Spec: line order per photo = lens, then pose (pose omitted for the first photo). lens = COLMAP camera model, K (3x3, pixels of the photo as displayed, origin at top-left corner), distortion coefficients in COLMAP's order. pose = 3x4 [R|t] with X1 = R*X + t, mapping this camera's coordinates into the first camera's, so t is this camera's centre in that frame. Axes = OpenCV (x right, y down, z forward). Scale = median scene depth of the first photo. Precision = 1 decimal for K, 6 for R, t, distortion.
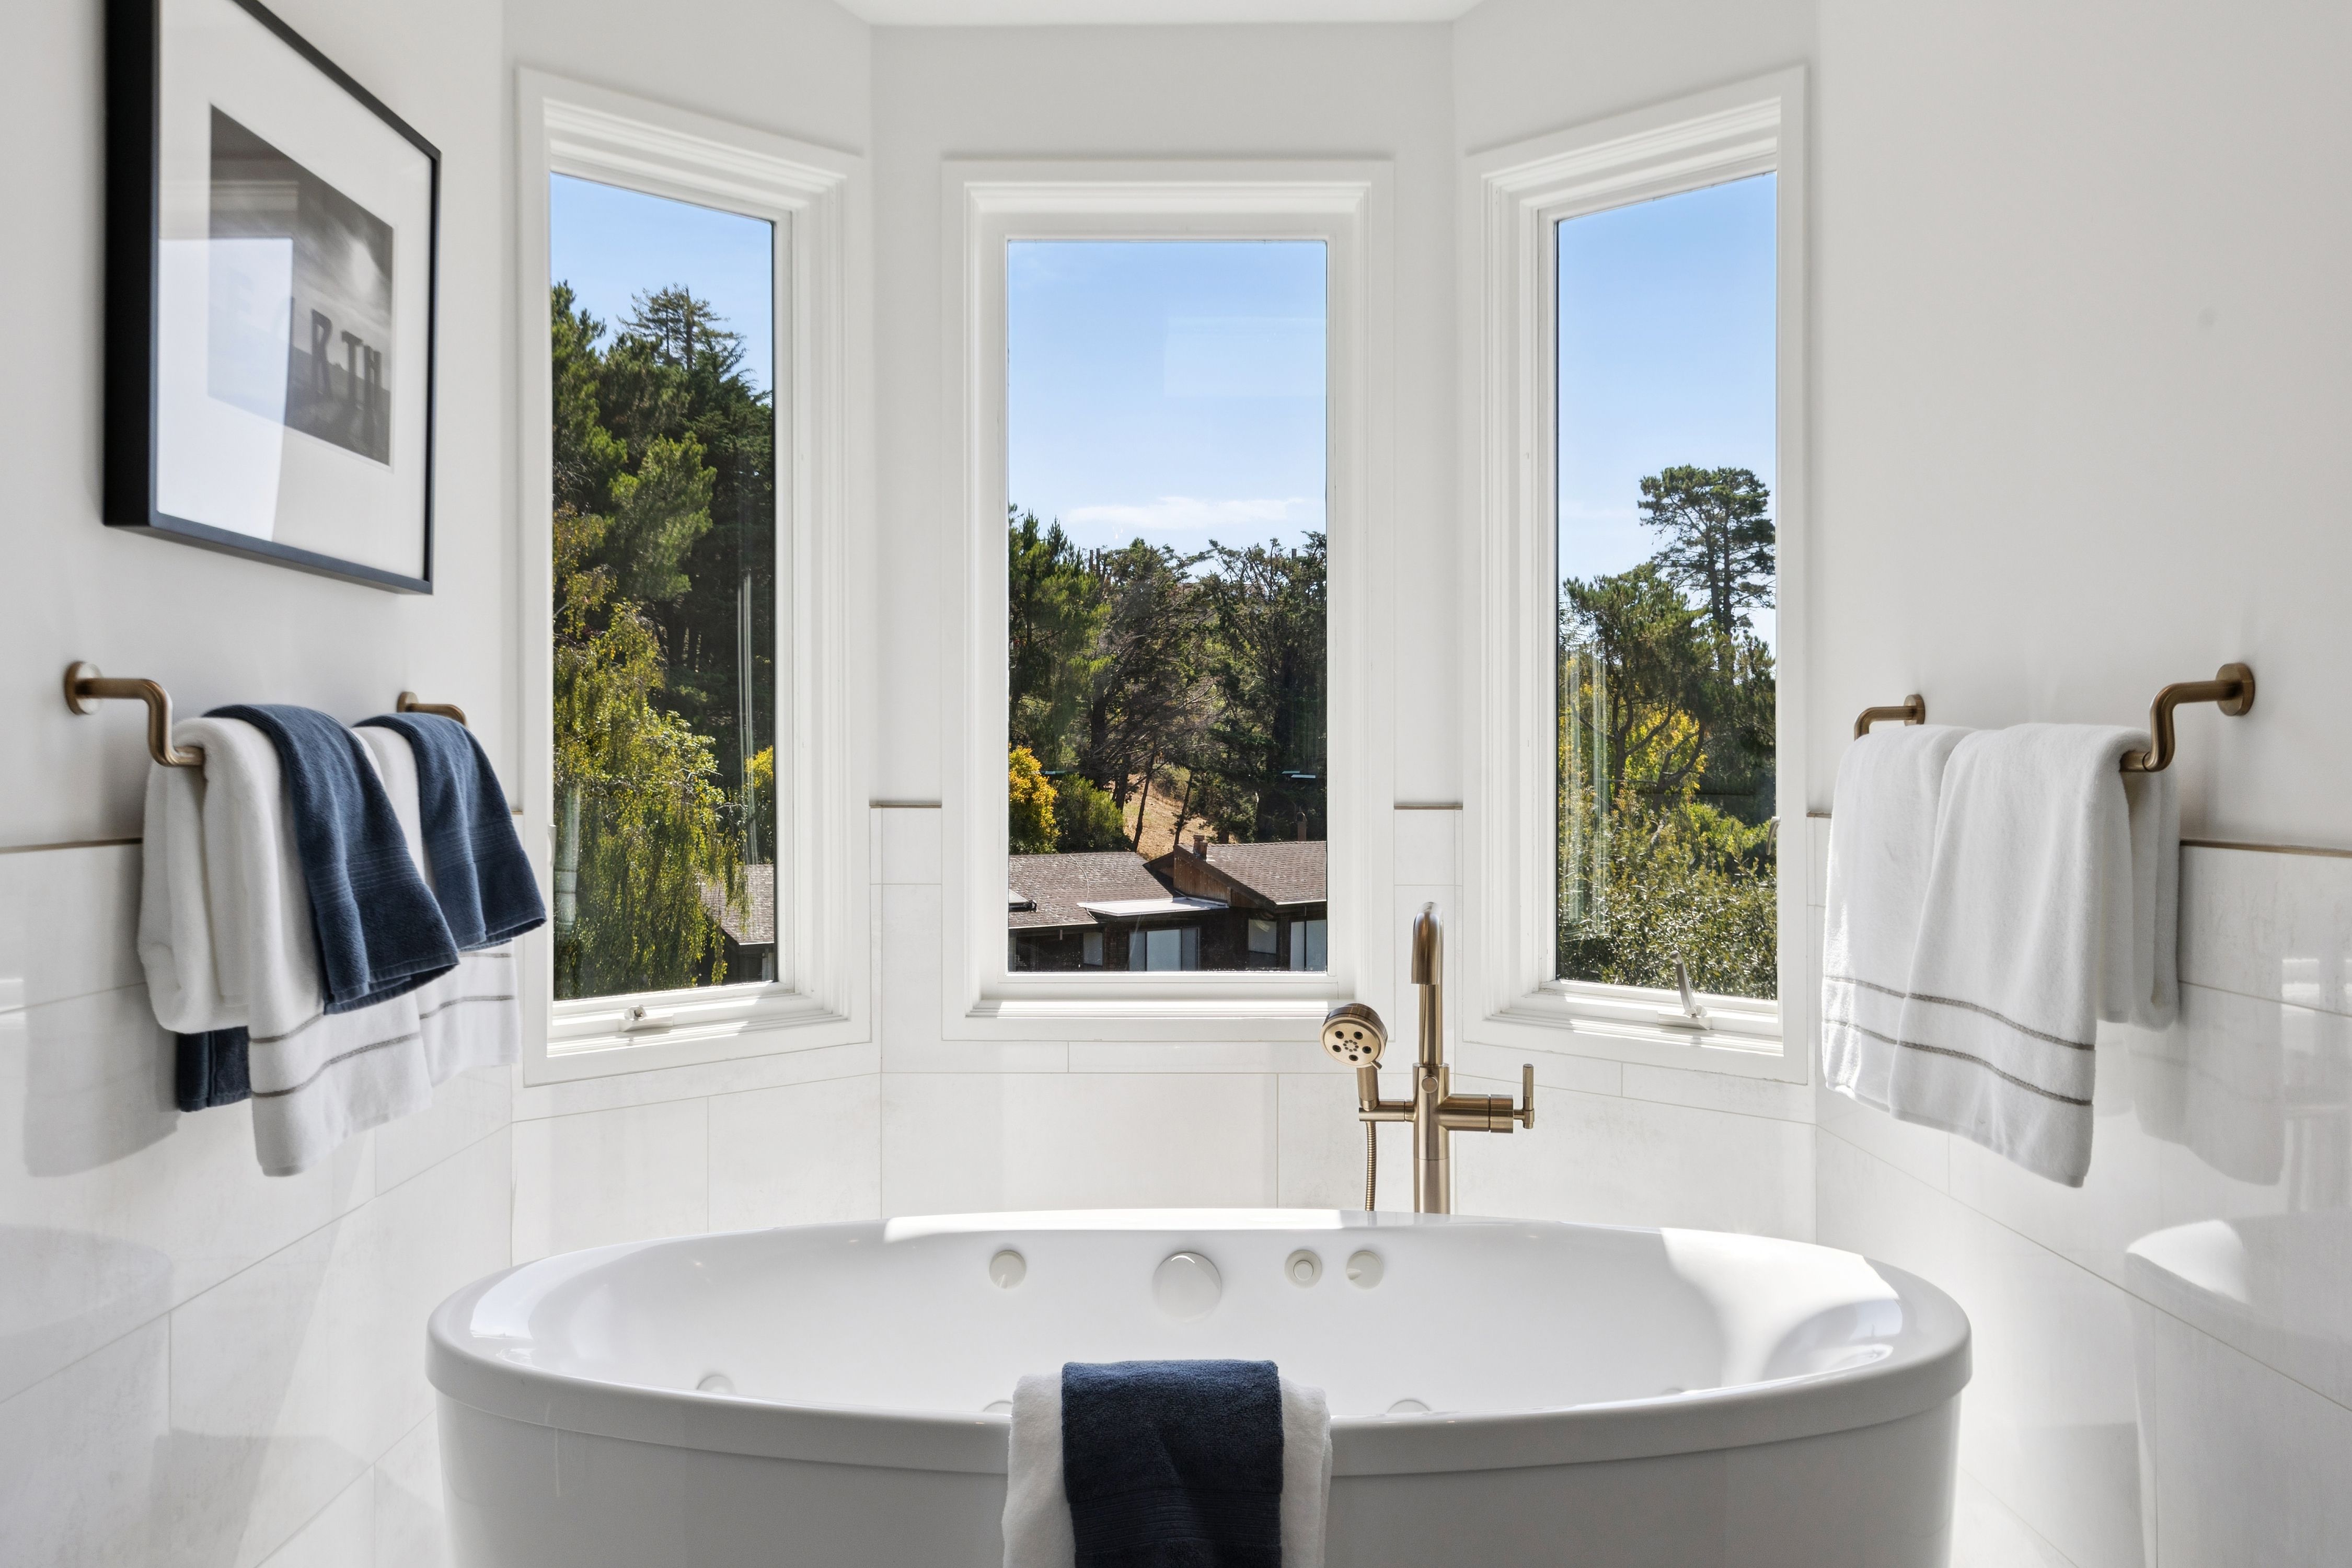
lens RADIAL K [[1987.0, 0, 1176.0], [0, 1987.0, 784.0], [0, 0, 1]] dist [0.073559, 0.000550]
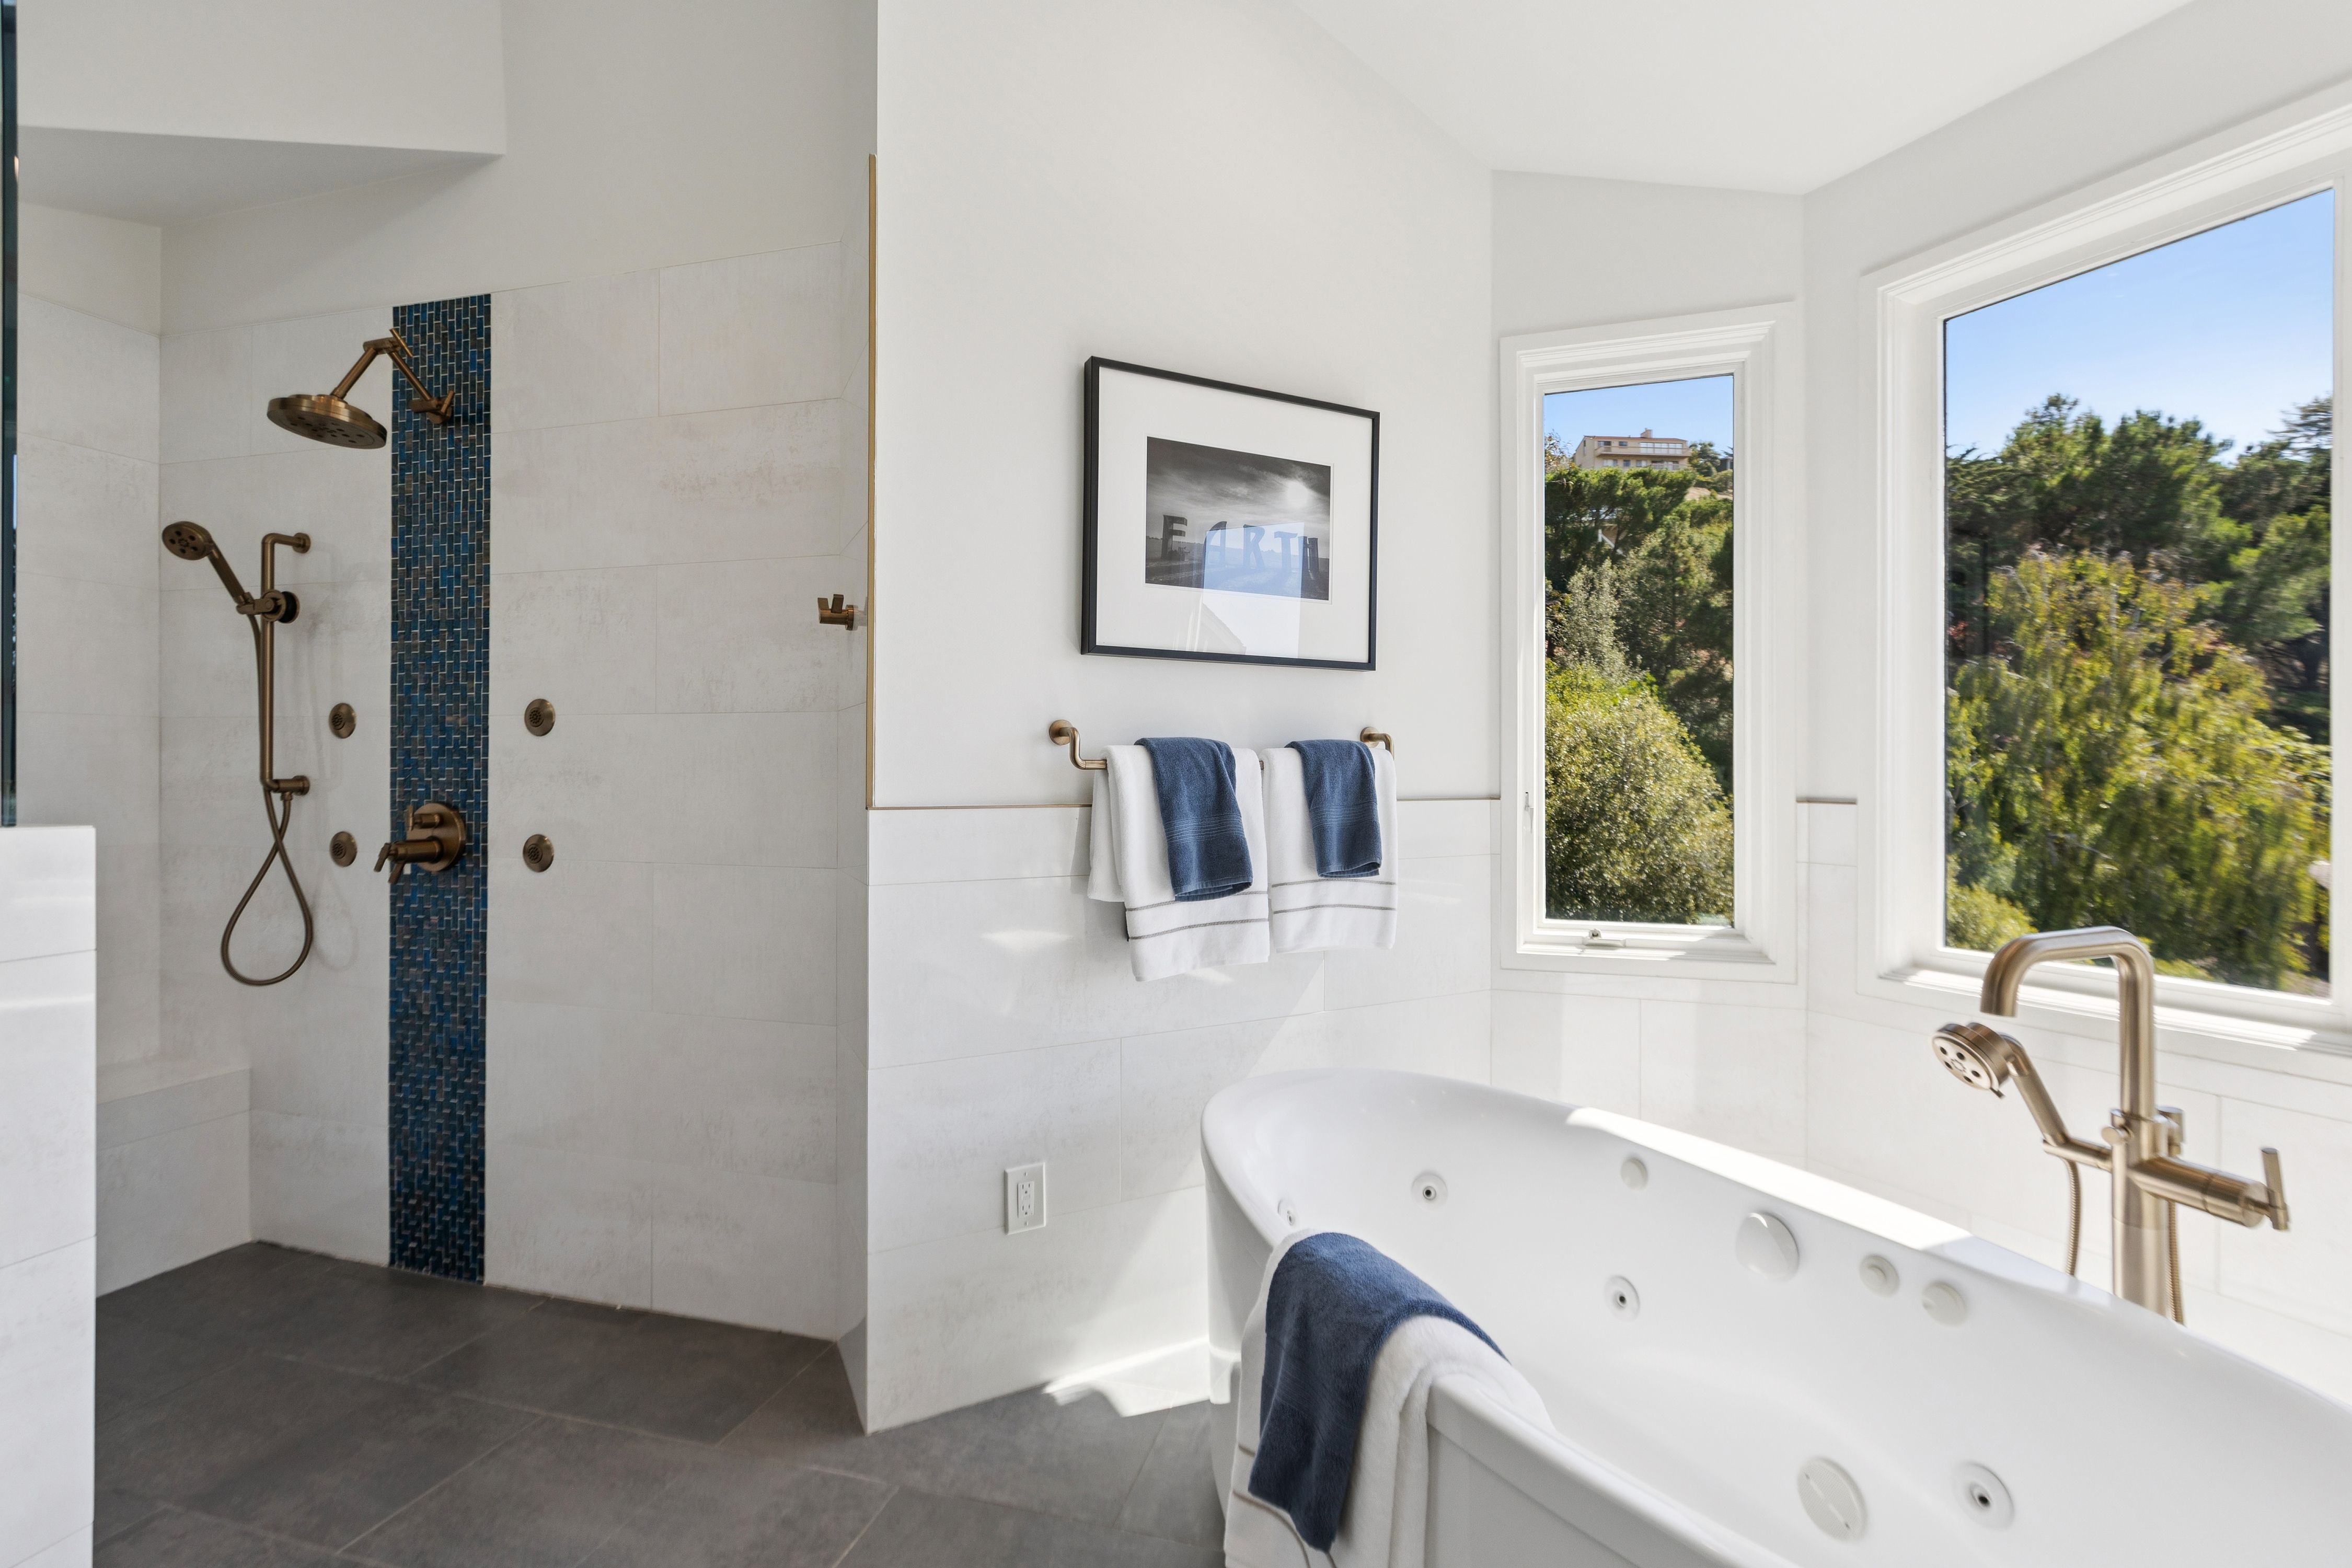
lens RADIAL K [[1067.0, 0, 1176.0], [0, 1067.0, 784.0], [0, 0, 1]] dist [0.026132, 0.000495]
pose [[0.474632, 0.012601, -0.880094, 0.269347], [-0.008442, 0.999917, 0.009764, -0.003558], [0.880144, 0.002796, 0.474699, 0.312016]]
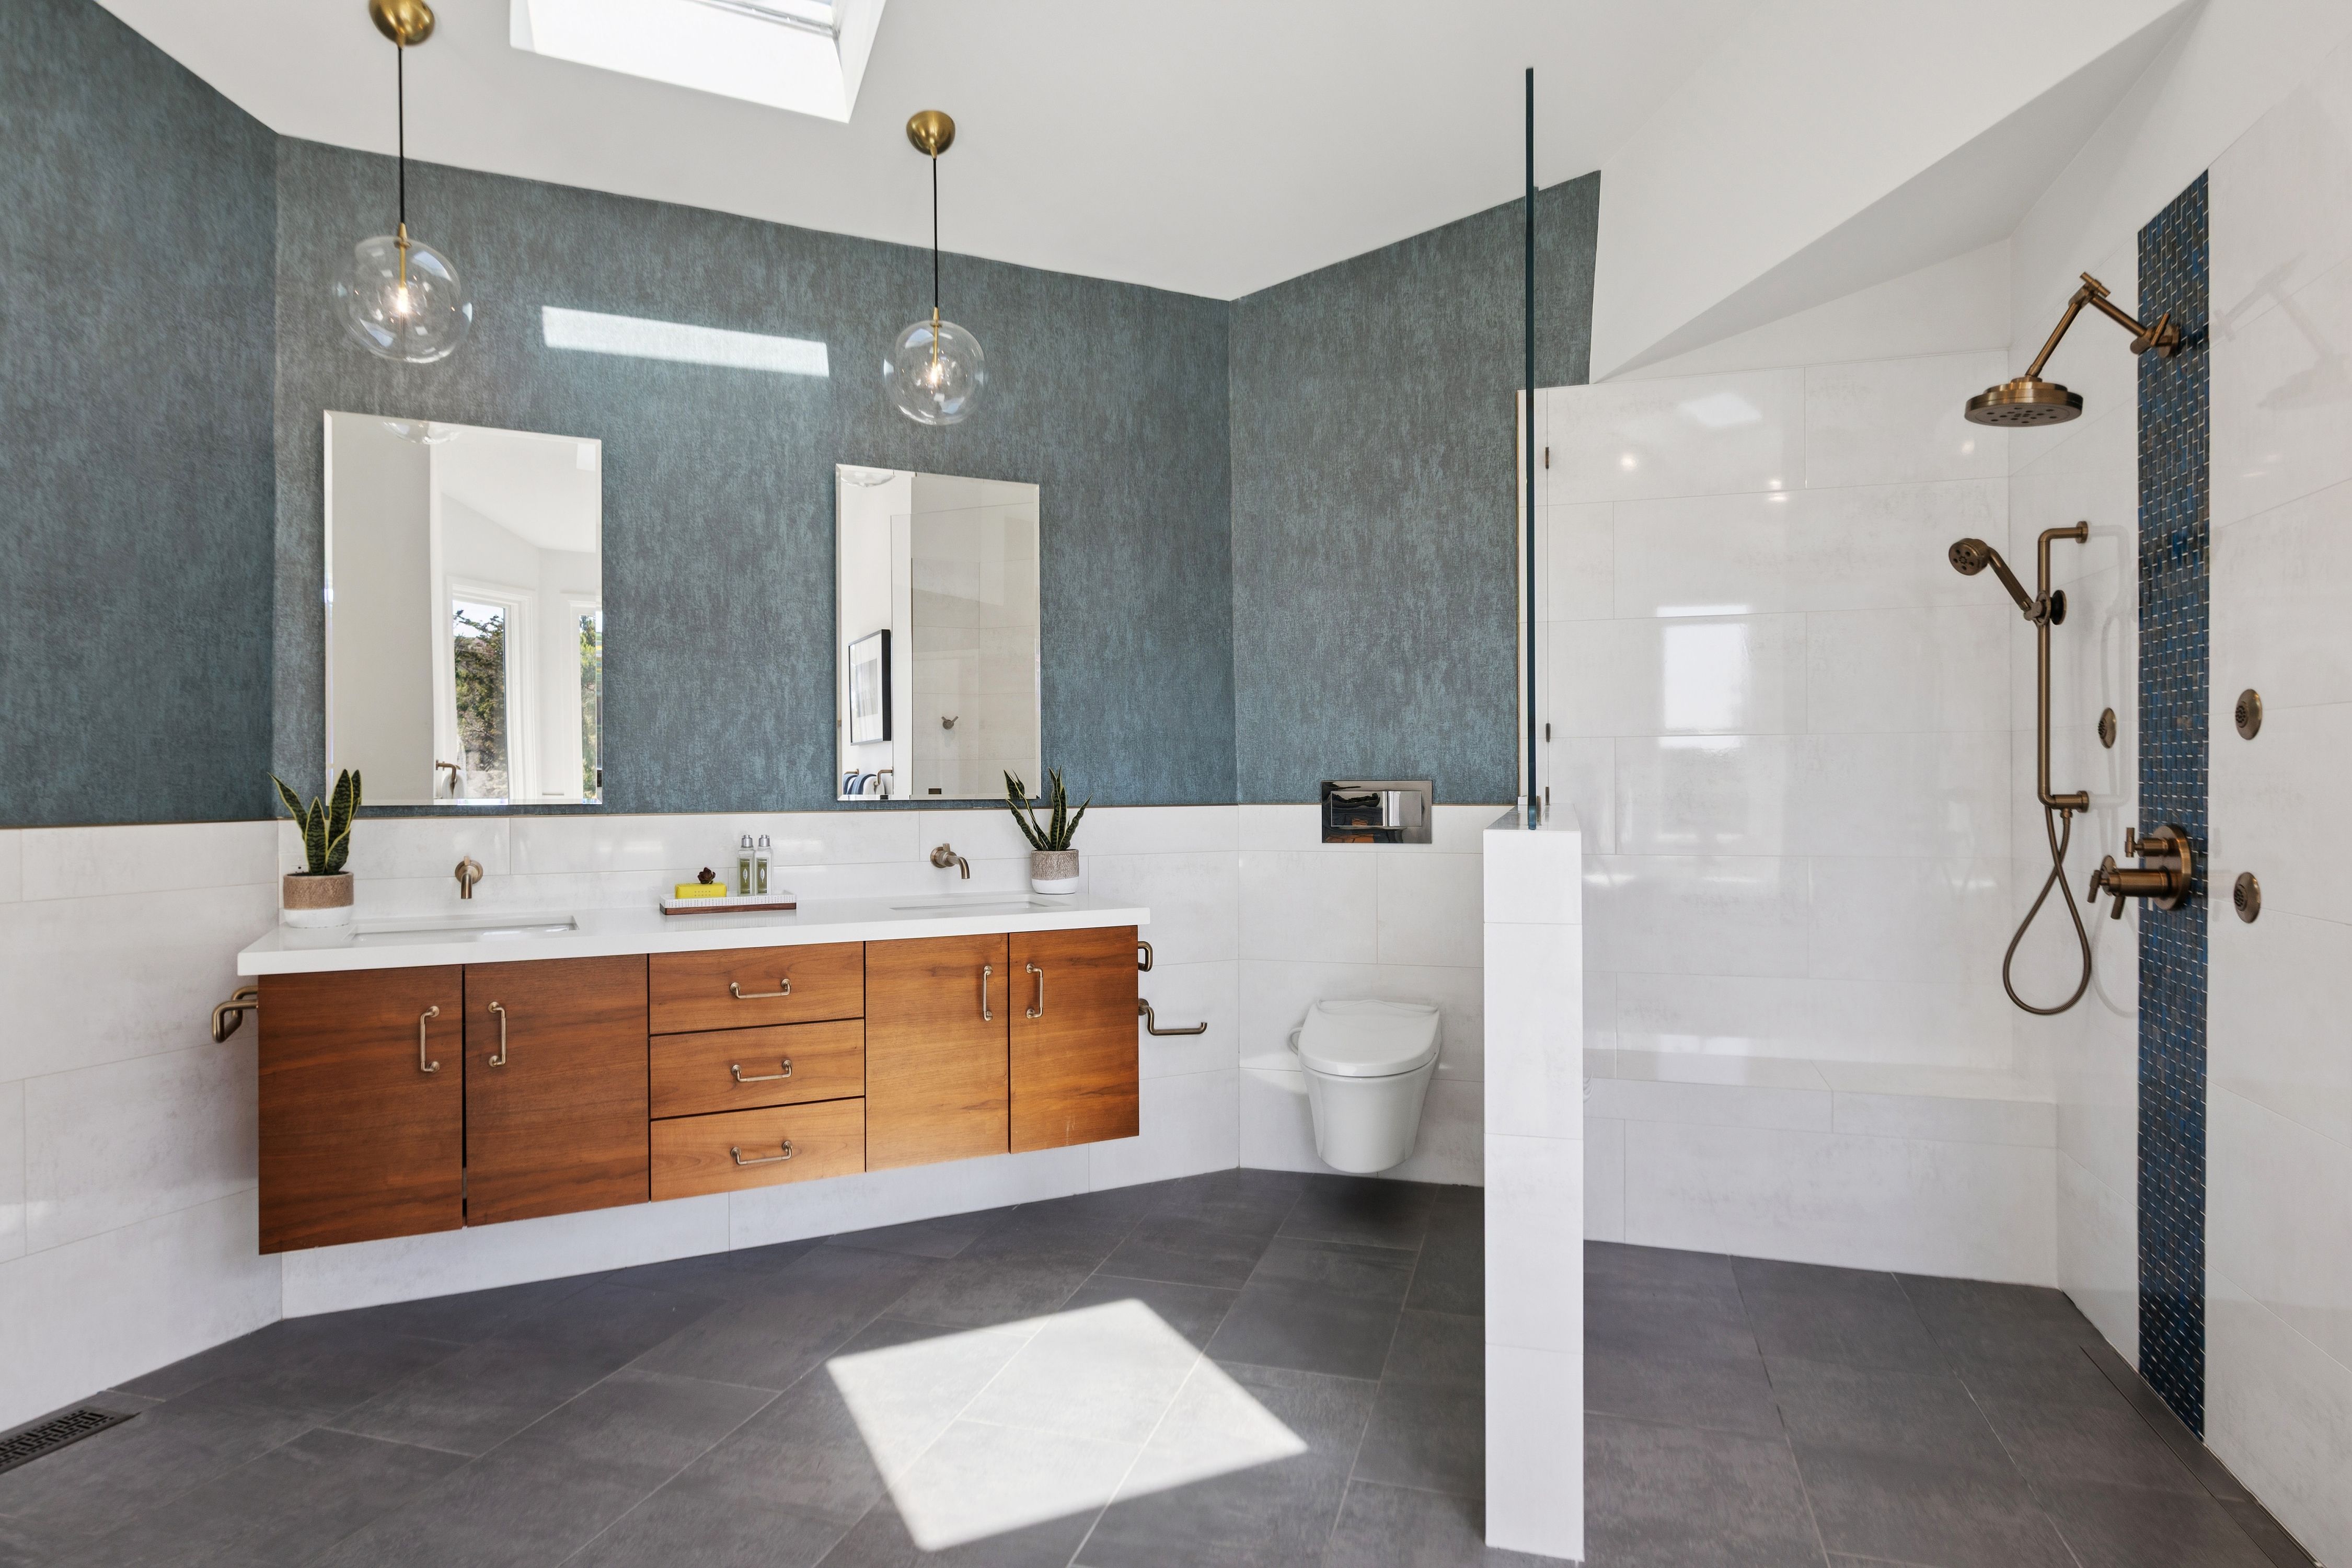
lens RADIAL K [[1432.6, 0, 1176.0], [0, 1432.6, 784.0], [0, 0, 1]] dist [-0.001500, -0.000154]
pose [[-0.881015, 0.014765, -0.472857, 0.251516], [0.012640, 0.999891, 0.007672, -0.009821], [0.472919, 0.000783, -0.881106, 0.499427]]
